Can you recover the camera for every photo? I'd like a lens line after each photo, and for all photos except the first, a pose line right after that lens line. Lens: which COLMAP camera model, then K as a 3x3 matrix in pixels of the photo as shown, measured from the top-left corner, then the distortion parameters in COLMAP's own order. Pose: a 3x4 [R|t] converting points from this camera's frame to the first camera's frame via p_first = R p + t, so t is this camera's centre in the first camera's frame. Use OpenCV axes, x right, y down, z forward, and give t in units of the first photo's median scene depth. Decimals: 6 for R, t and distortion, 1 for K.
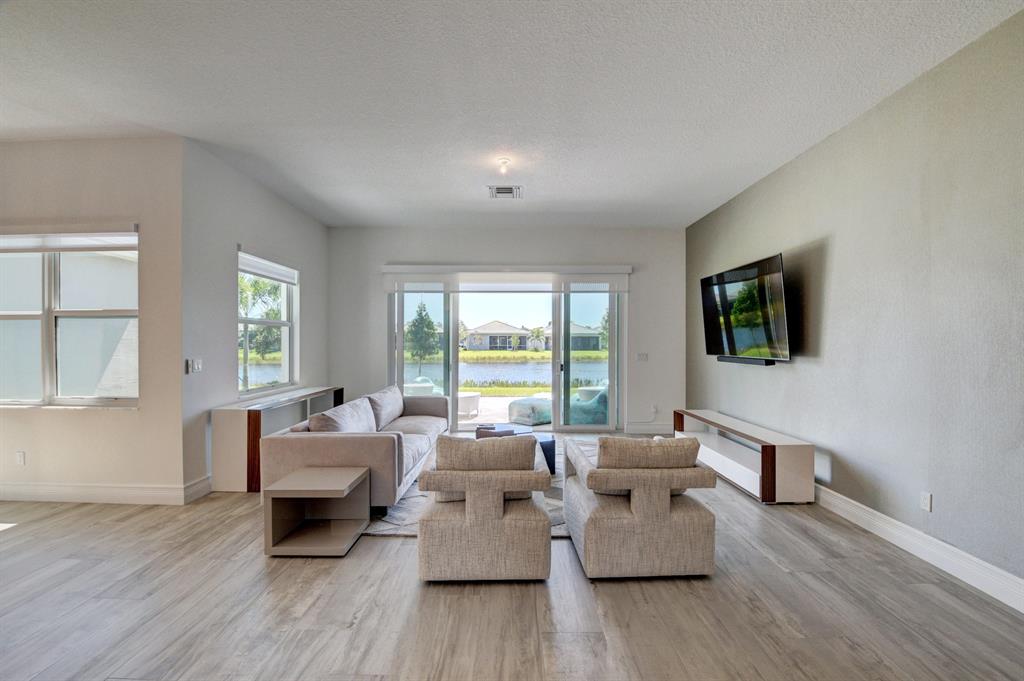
lens RADIAL K [[452.3, 0, 512.1], [0, 452.3, 343.6], [0, 0, 1]] dist [-0.003603, -0.013853]
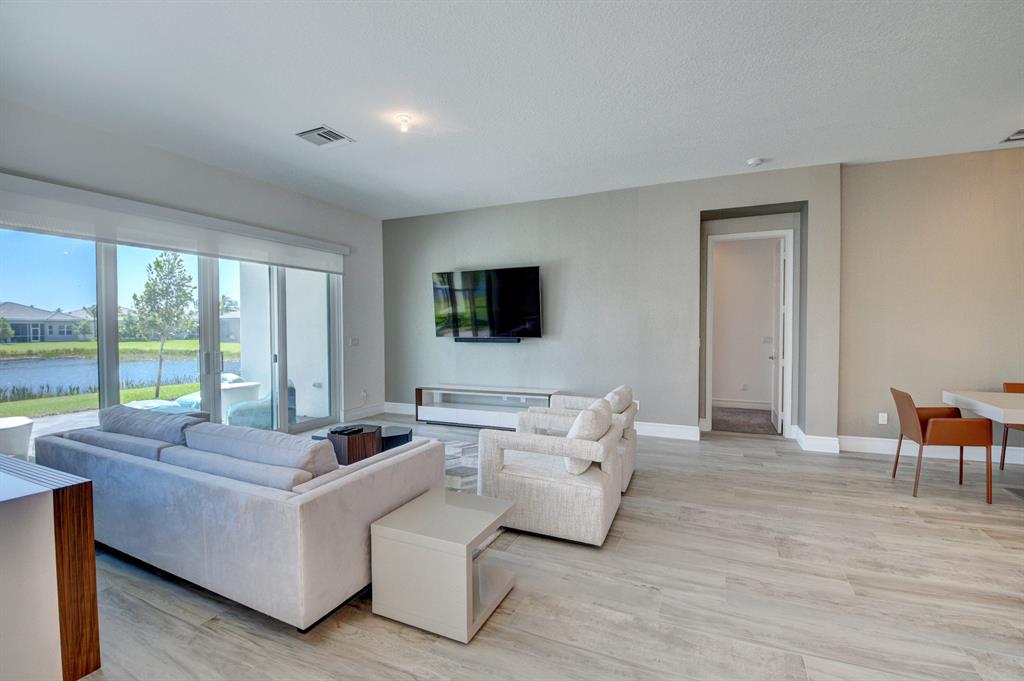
lens RADIAL K [[452.3, 0, 511.4], [0, 452.3, 341.3], [0, 0, 1]] dist [-0.003603, -0.013853]
pose [[0.412720, -0.027999, 0.910427, -0.809248], [0.008494, 0.999602, 0.026891, 0.007599], [-0.910818, -0.003366, 0.412794, 0.488325]]
